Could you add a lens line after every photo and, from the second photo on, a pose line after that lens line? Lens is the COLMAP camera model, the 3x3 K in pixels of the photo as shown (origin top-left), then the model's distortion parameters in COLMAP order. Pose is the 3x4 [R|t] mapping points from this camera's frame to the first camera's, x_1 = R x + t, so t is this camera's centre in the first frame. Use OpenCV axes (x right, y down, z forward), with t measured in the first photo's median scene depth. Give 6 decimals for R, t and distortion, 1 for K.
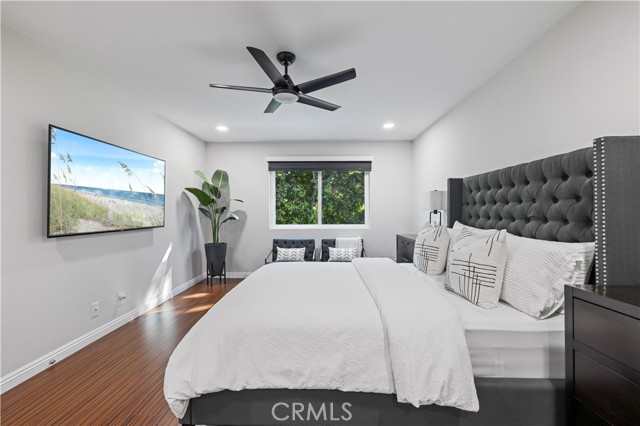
lens RADIAL K [[269.9, 0, 317.4], [0, 269.9, 212.1], [0, 0, 1]] dist [0.002364, 0.000893]
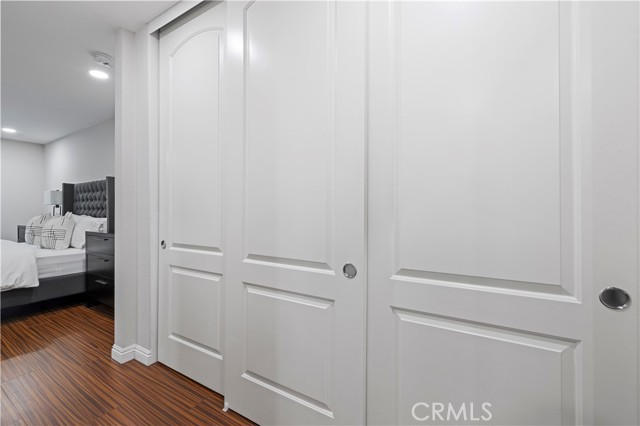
lens RADIAL K [[269.9, 0, 317.4], [0, 269.9, 212.1], [0, 0, 1]] dist [0.002364, 0.000893]
pose [[0.500589, -0.001674, 0.865683, -0.083051], [0.000232, 0.999998, 0.001800, 0.026193], [-0.865685, -0.000700, 0.500589, -0.794968]]
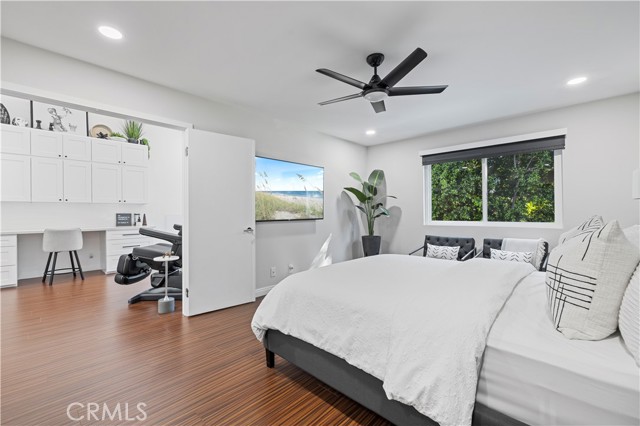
lens RADIAL K [[269.9, 0, 317.4], [0, 269.9, 212.1], [0, 0, 1]] dist [0.002364, 0.000893]
pose [[0.738241, -0.005764, -0.674512, 0.275873], [0.007804, 0.999970, -0.000004, 0.019050], [0.674492, -0.005260, 0.738264, 0.041313]]
